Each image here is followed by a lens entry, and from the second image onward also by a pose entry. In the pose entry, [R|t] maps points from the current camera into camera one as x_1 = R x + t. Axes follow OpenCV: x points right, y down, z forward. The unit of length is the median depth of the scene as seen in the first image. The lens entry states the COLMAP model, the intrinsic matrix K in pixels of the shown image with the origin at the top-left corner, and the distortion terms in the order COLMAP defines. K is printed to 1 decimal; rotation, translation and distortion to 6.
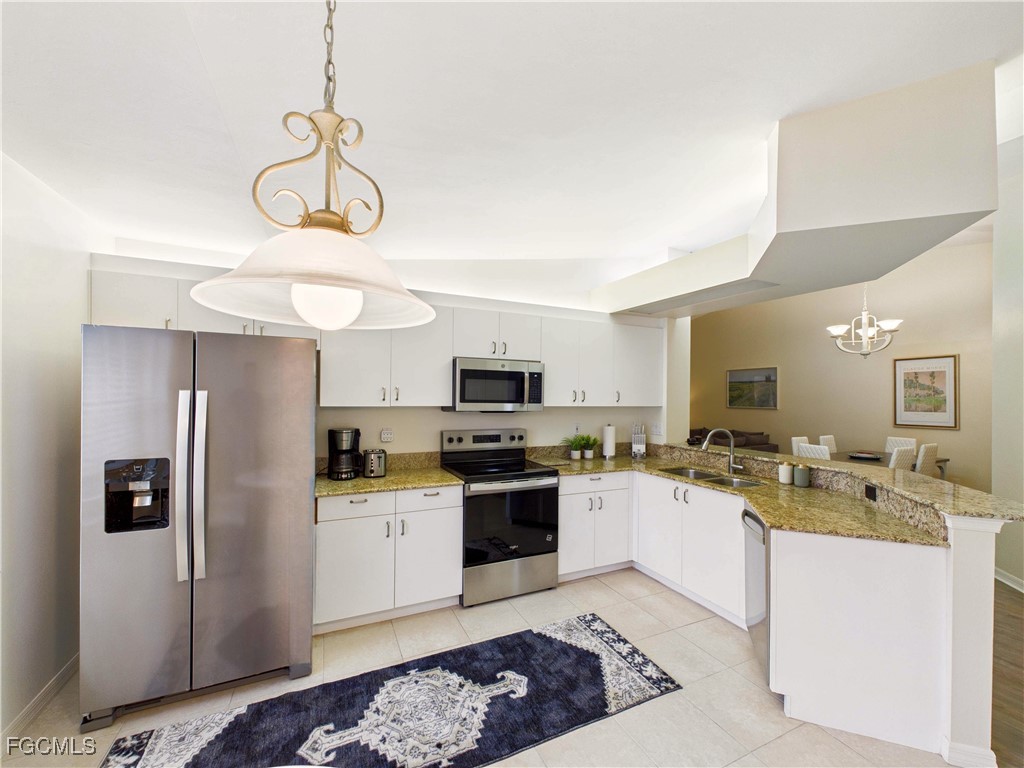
lens RADIAL K [[413.4, 0, 513.0], [0, 413.4, 391.4], [0, 0, 1]] dist [0.001424, -0.000158]
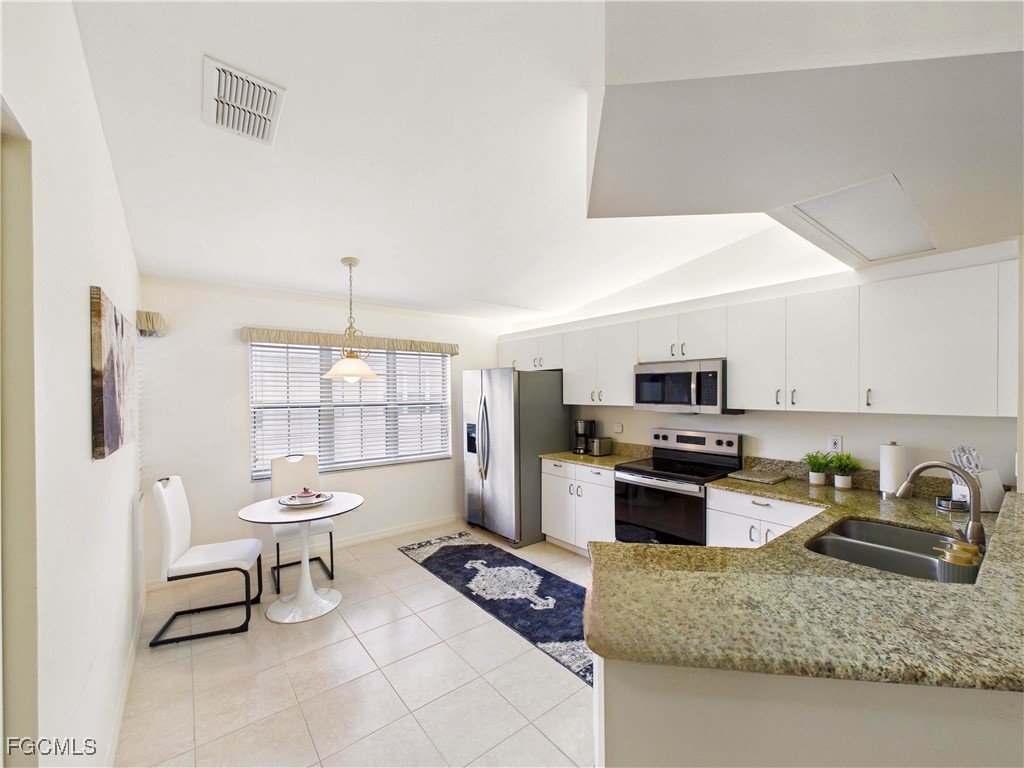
lens RADIAL K [[413.4, 0, 514.5], [0, 413.4, 394.3], [0, 0, 1]] dist [0.001424, -0.000158]
pose [[0.238806, -0.008338, -0.971032, 0.861772], [0.014600, 0.999881, -0.004995, 0.003283], [0.970958, -0.012984, 0.238899, 0.372736]]
